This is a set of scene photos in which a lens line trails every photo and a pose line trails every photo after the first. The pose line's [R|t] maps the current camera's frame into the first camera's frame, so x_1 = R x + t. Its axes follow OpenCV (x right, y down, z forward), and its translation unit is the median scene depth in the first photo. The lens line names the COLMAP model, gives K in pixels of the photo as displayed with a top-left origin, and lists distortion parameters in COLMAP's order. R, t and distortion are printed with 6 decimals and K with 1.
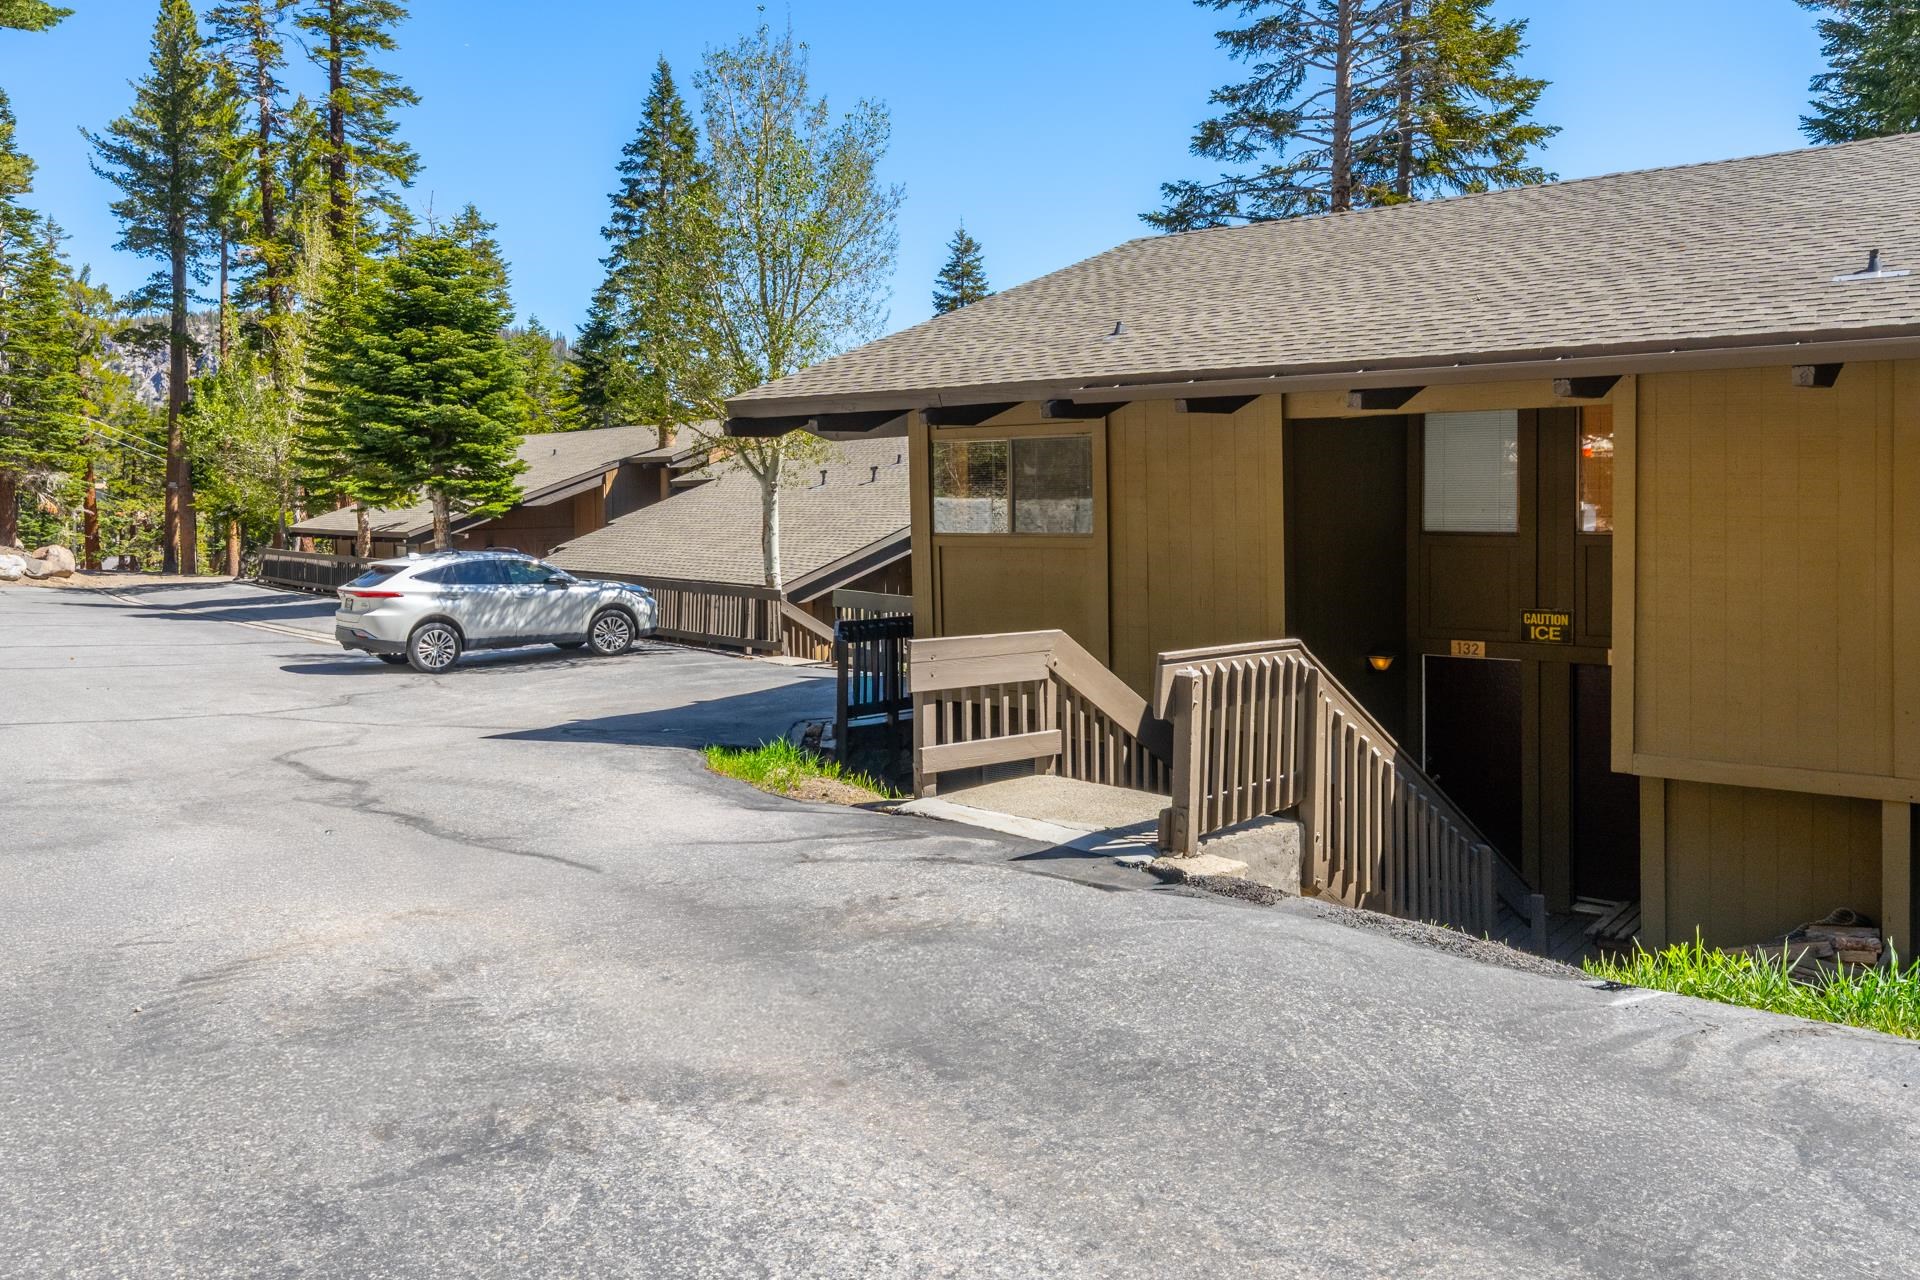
lens RADIAL K [[1504.1, 0, 964.1], [0, 1504.1, 569.7], [0, 0, 1]] dist [0.017676, 0.001991]
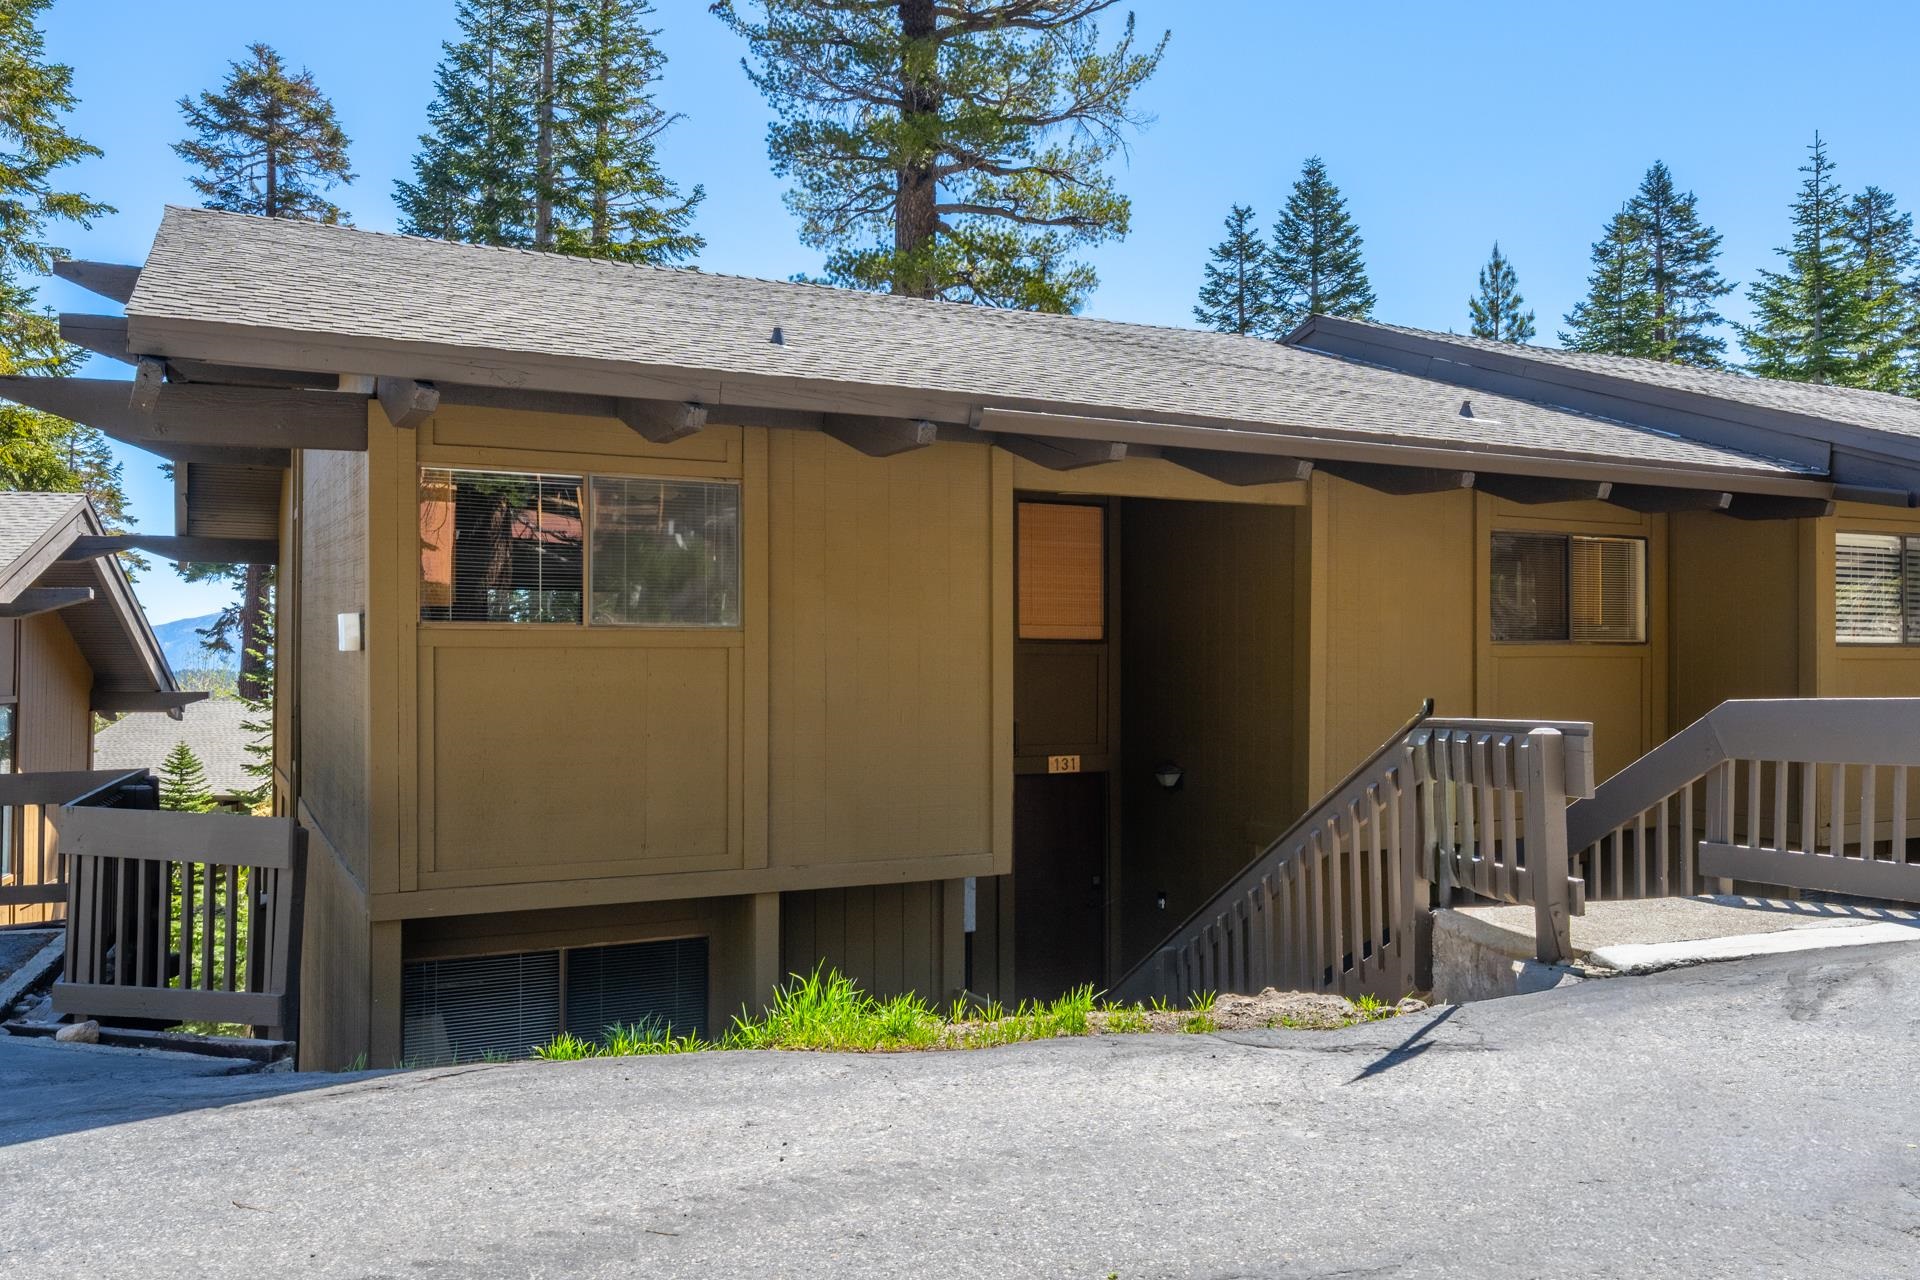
lens RADIAL K [[1527.0, 0, 960.0], [0, 1527.0, 640.0], [0, 0, 1]] dist [0.009240, -0.002870]
pose [[0.400380, 0.024193, 0.916030, -0.190716], [0.044234, 0.997976, -0.045691, 0.007082], [-0.915281, 0.058813, 0.398500, 0.238320]]
